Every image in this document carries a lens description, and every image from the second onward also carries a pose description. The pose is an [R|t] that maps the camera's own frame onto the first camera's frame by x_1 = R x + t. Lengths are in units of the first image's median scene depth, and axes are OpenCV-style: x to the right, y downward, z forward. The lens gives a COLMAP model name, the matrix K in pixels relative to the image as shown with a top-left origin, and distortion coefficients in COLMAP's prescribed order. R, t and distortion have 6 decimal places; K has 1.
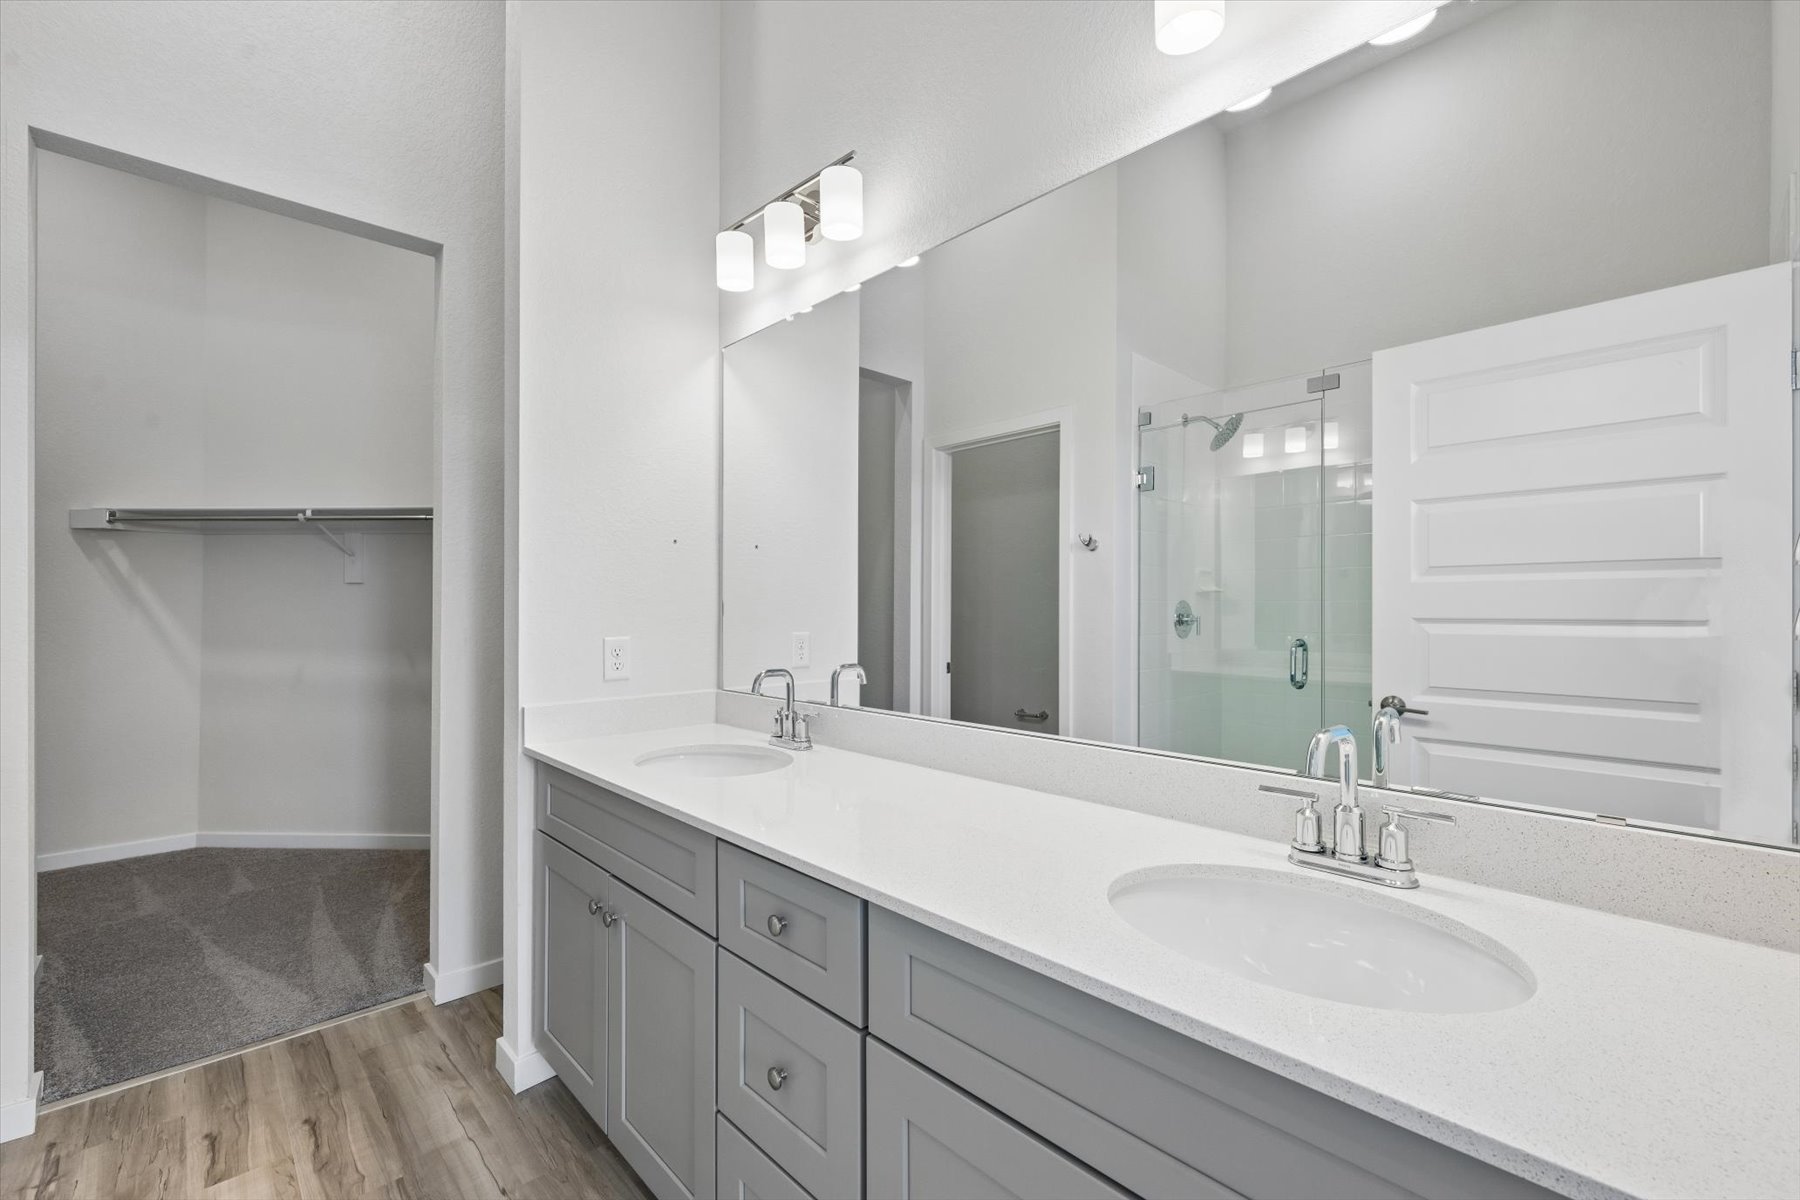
lens RADIAL K [[836.1, 0, 900.0], [0, 836.1, 600.0], [0, 0, 1]] dist [0.001383, -0.000027]
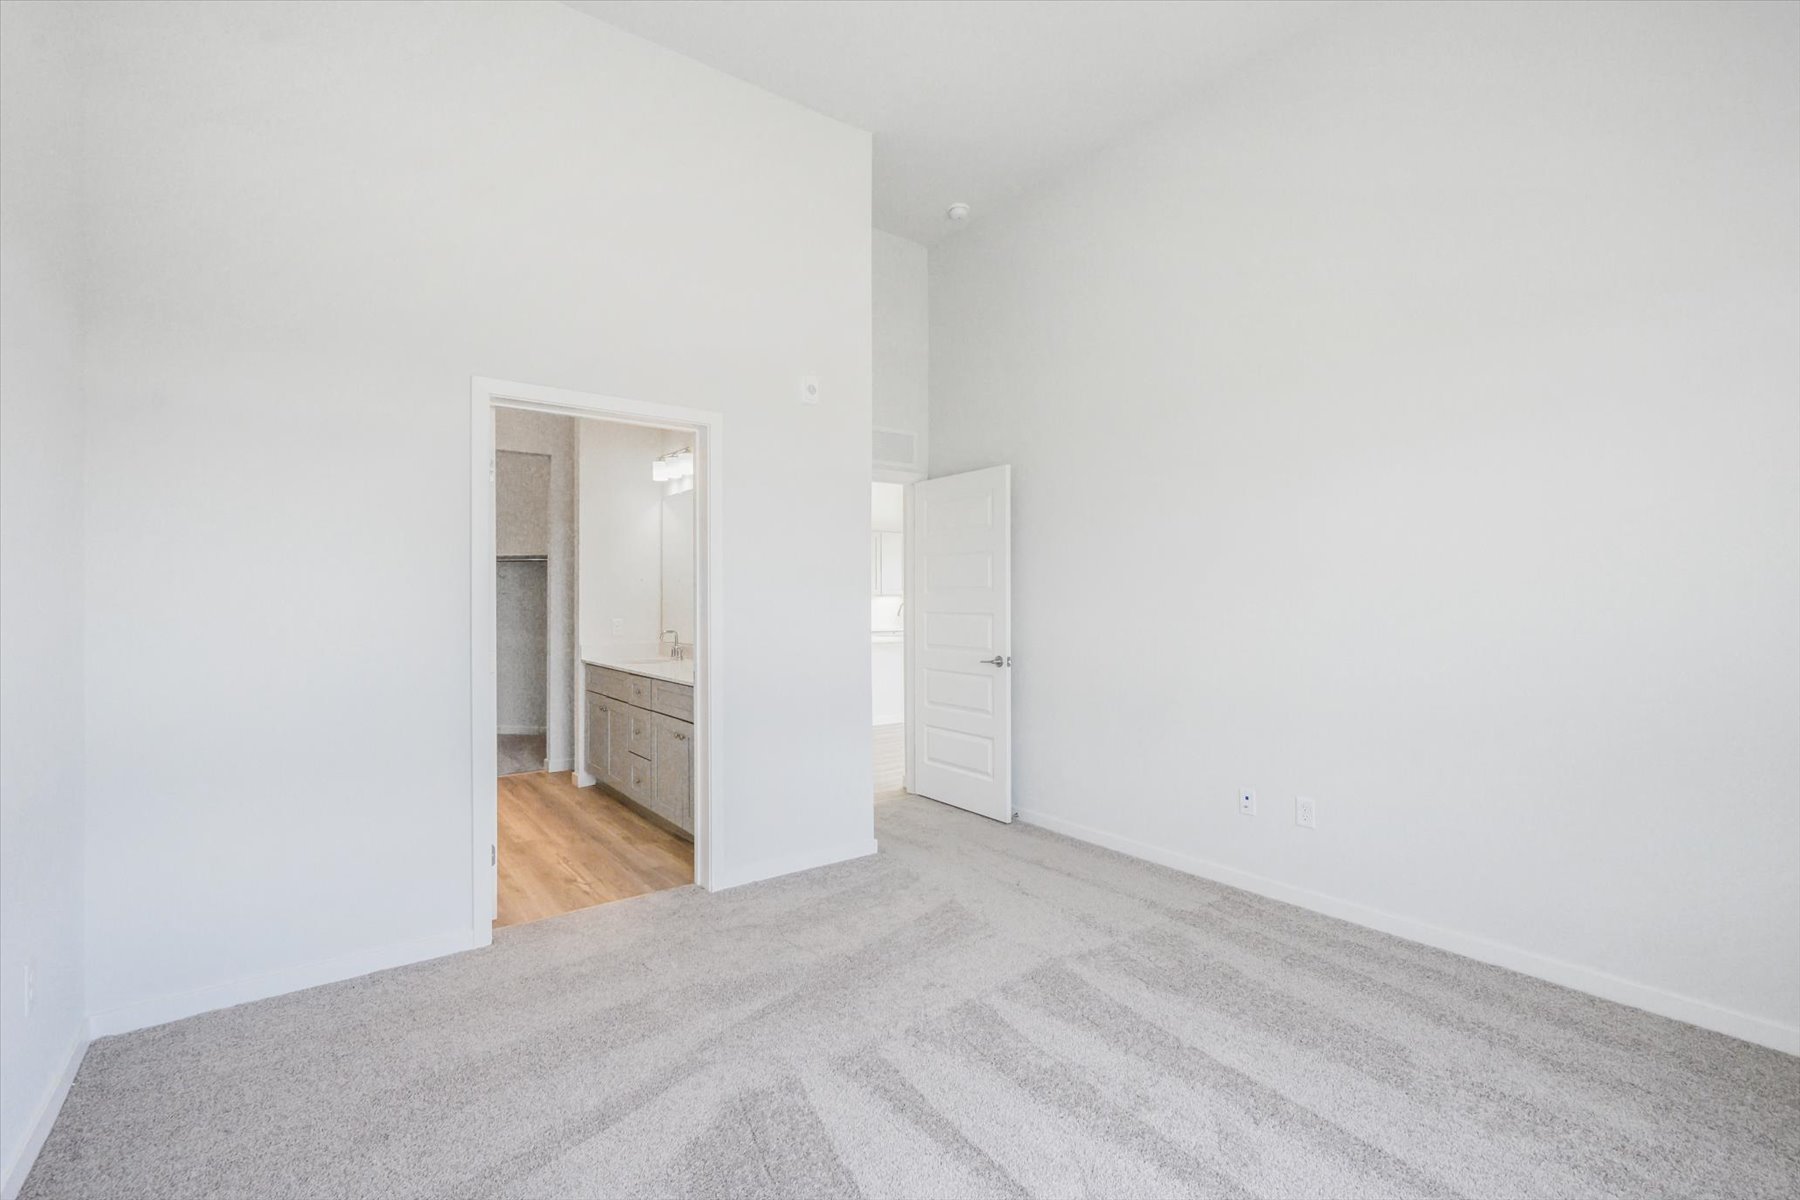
lens RADIAL K [[836.1, 0, 900.0], [0, 836.1, 600.0], [0, 0, 1]] dist [0.001383, -0.000027]
pose [[0.994399, -0.001972, -0.105676, 0.730915], [0.001694, 0.999995, -0.002723, 0.002222], [0.105681, 0.002528, 0.994397, -1.337446]]
